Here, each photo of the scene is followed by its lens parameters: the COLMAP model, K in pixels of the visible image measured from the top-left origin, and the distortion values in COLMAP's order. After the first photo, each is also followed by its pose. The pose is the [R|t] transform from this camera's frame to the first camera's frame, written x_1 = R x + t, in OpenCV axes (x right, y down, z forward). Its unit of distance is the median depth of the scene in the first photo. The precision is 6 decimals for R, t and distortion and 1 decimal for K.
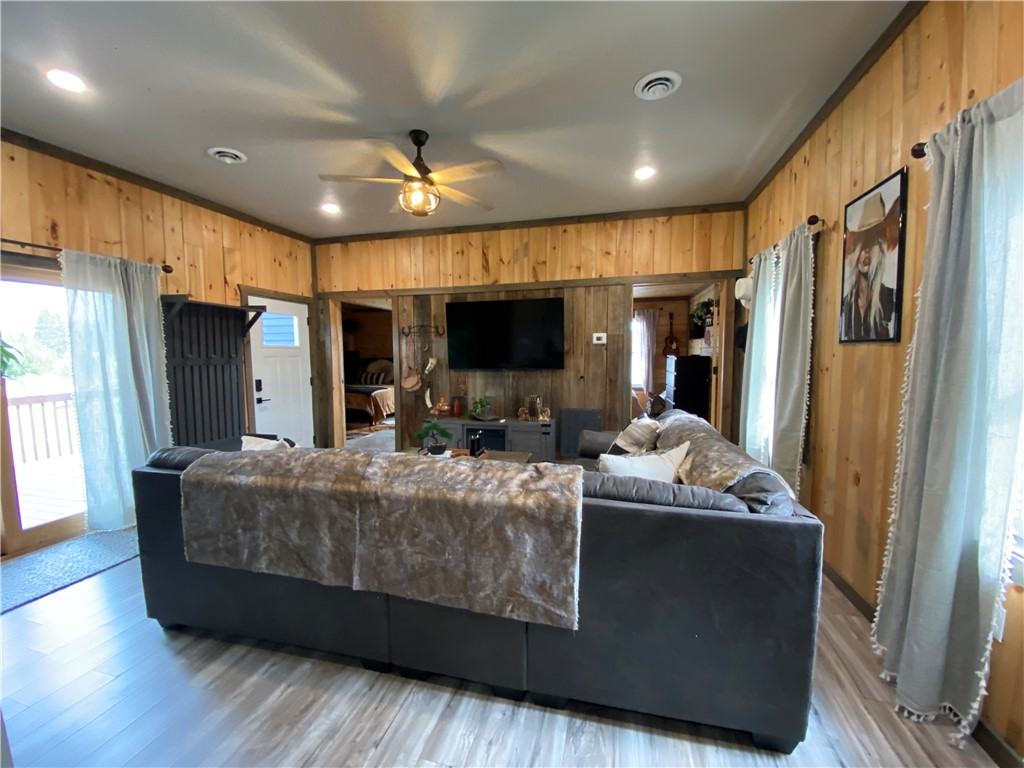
lens RADIAL K [[409.2, 0, 511.2], [0, 409.2, 388.0], [0, 0, 1]] dist [0.023005, -0.023745]
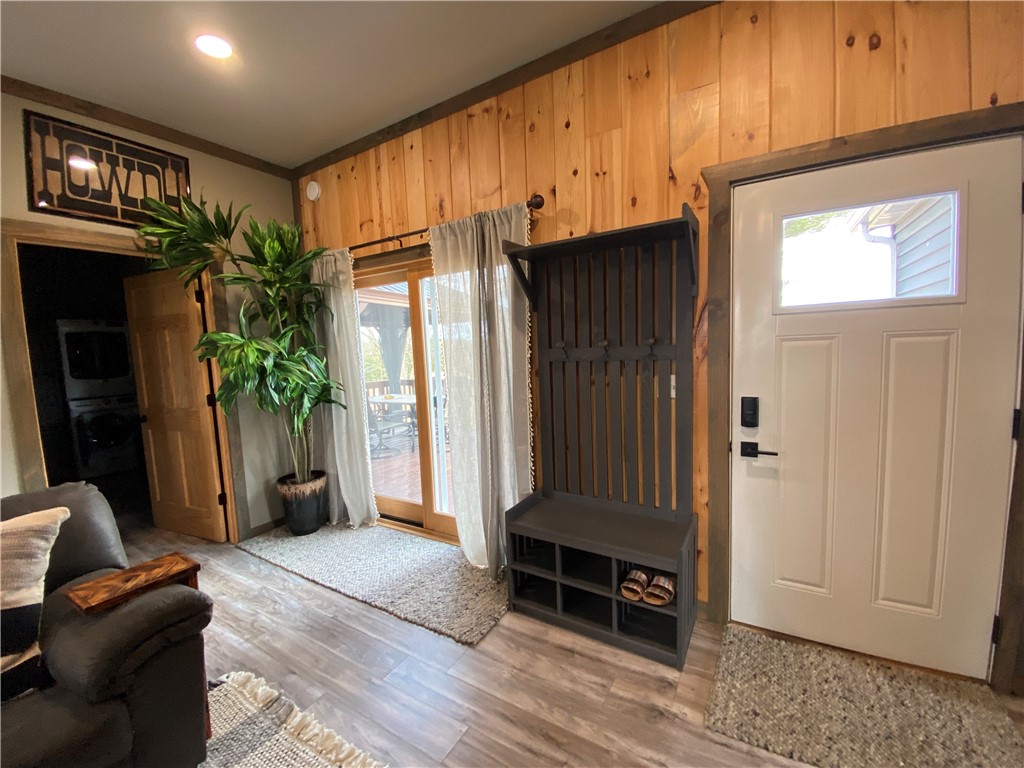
lens RADIAL K [[409.2, 0, 511.2], [0, 409.2, 388.0], [0, 0, 1]] dist [0.023005, -0.023745]
pose [[-0.295301, 0.104995, -0.949618, -0.168233], [-0.039507, 0.991751, 0.121939, -0.068276], [0.954587, 0.073525, -0.288717, 0.886090]]
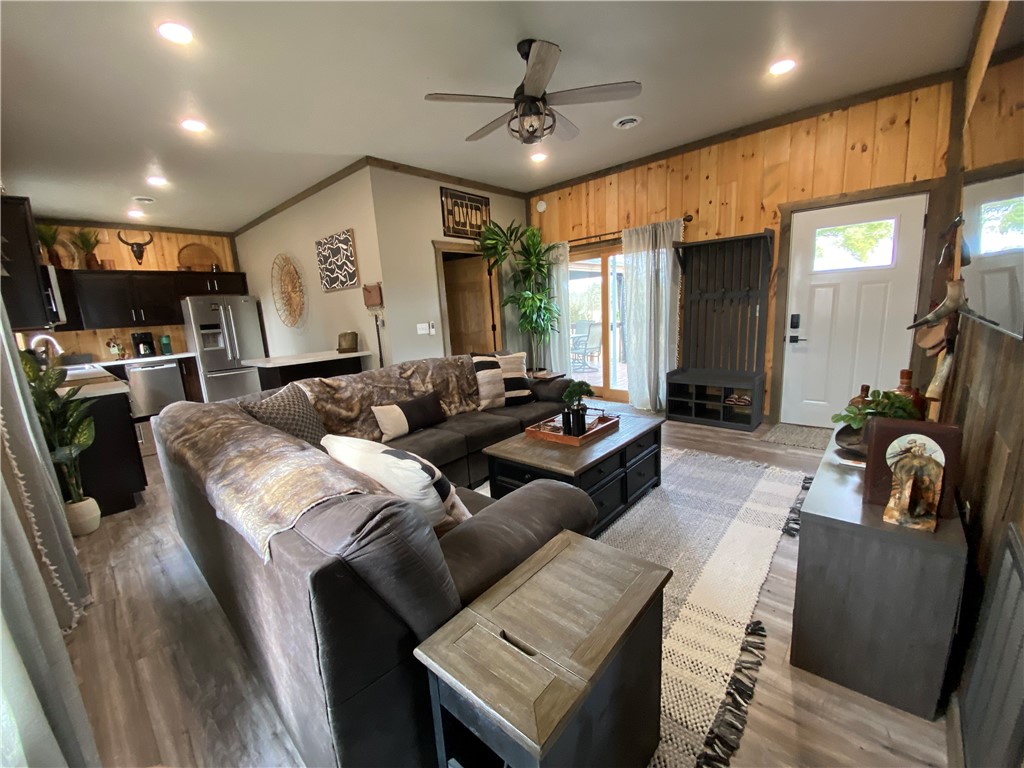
lens RADIAL K [[409.2, 0, 511.2], [0, 409.2, 388.0], [0, 0, 1]] dist [0.023005, -0.023745]
pose [[-0.474639, 0.204732, -0.856039, 0.418477], [-0.011041, 0.971110, 0.238375, -0.068080], [0.880111, 0.122593, -0.458666, 0.883700]]
